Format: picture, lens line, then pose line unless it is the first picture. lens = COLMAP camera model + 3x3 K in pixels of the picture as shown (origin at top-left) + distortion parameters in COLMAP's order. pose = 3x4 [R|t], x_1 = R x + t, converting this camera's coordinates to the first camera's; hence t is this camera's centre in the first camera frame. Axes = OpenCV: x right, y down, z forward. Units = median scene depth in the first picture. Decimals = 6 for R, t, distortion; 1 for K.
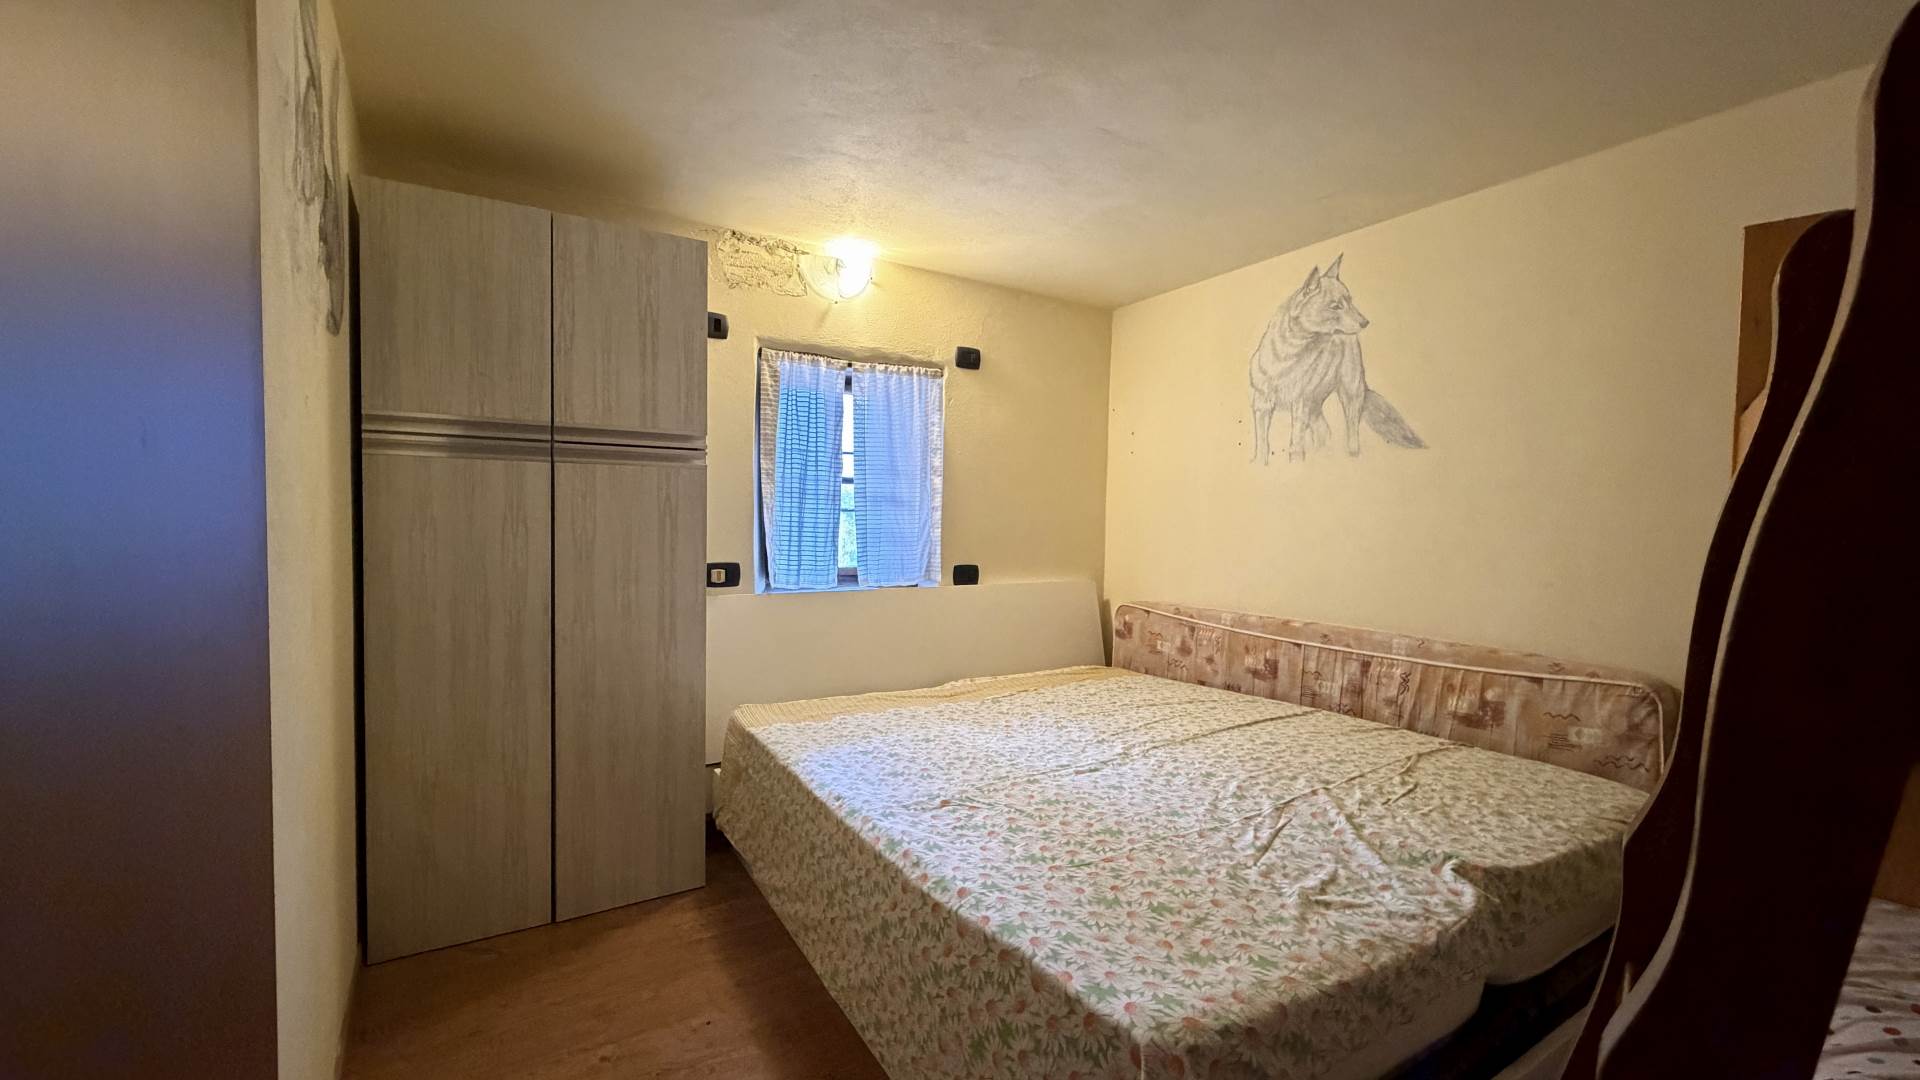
lens RADIAL K [[763.8, 0, 957.2], [0, 763.8, 538.3], [0, 0, 1]] dist [0.004944, -0.000615]
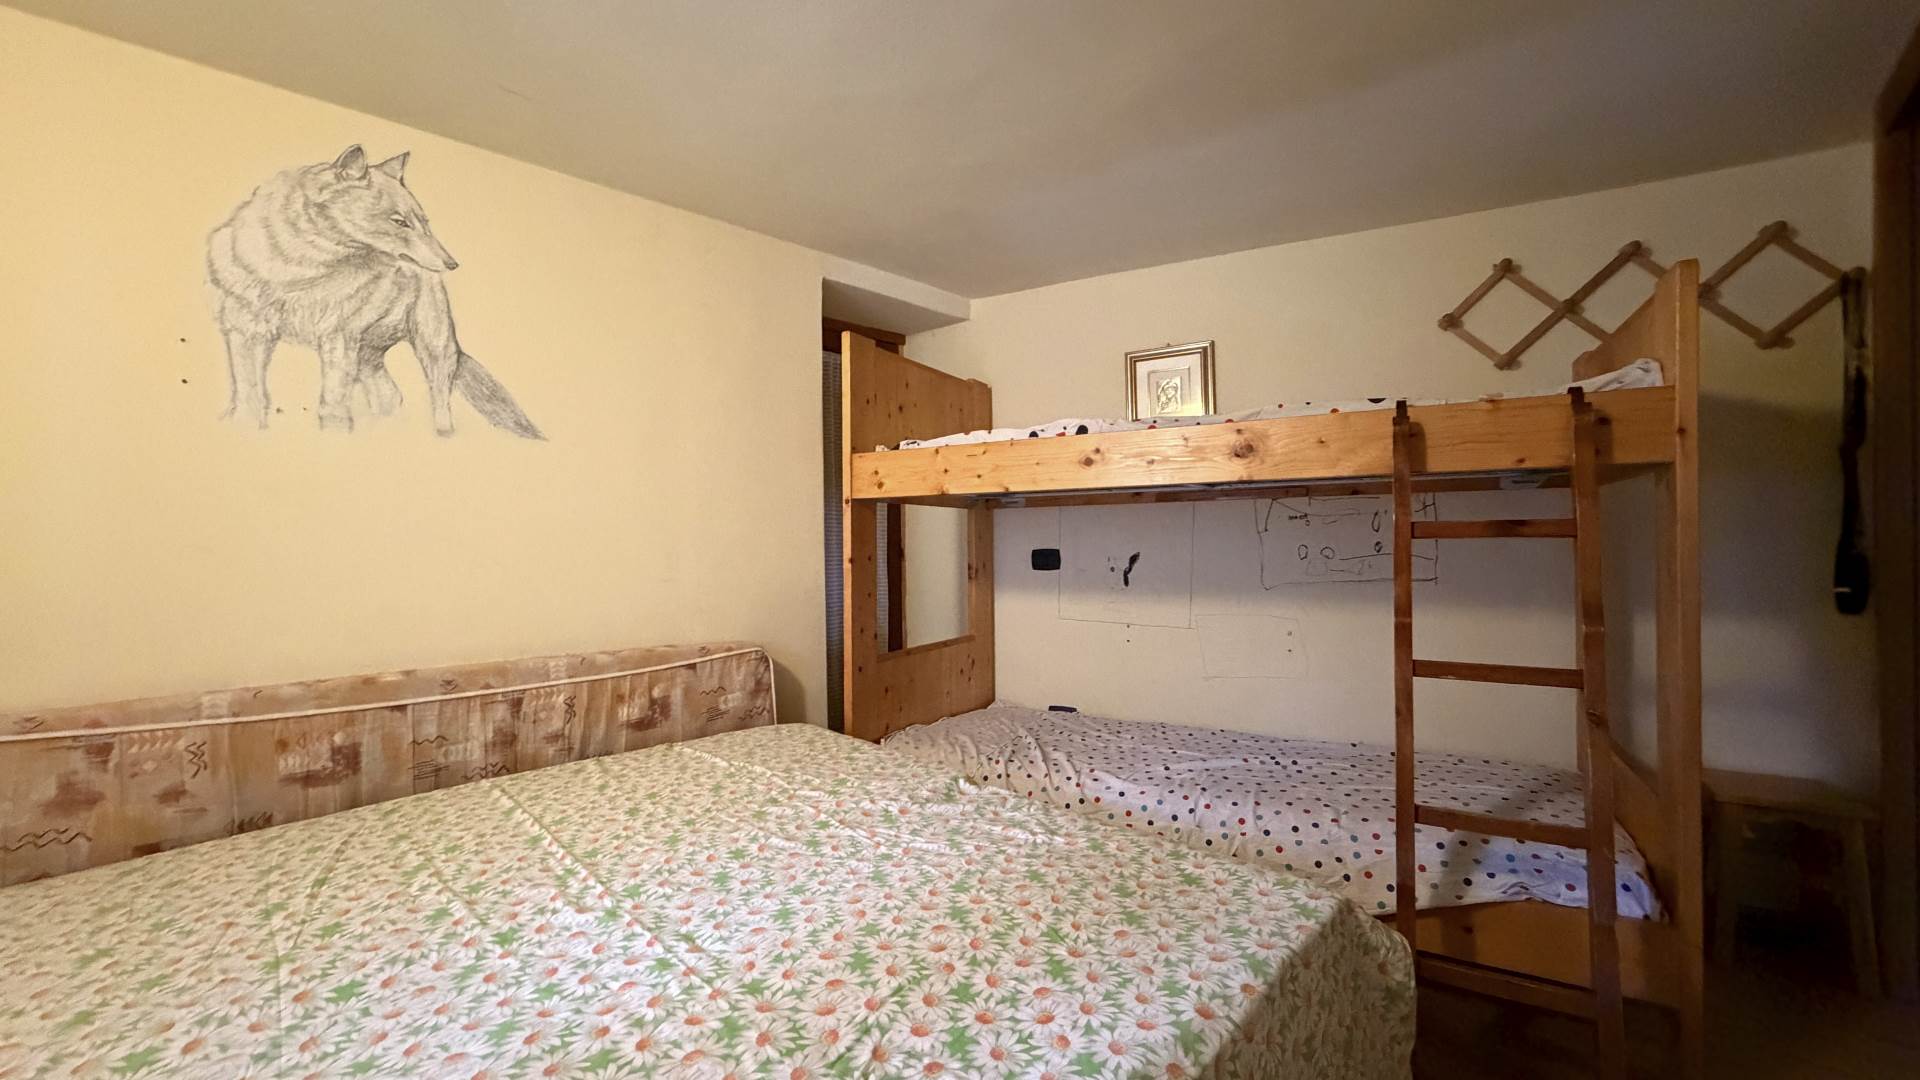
lens RADIAL K [[763.8, 0, 957.4], [0, 763.8, 540.2], [0, 0, 1]] dist [0.004944, -0.000615]
pose [[-0.210482, -0.007241, 0.977571, -0.334723], [0.036342, 0.999223, 0.015226, 0.000611], [-0.976922, 0.038731, -0.210055, 0.708528]]
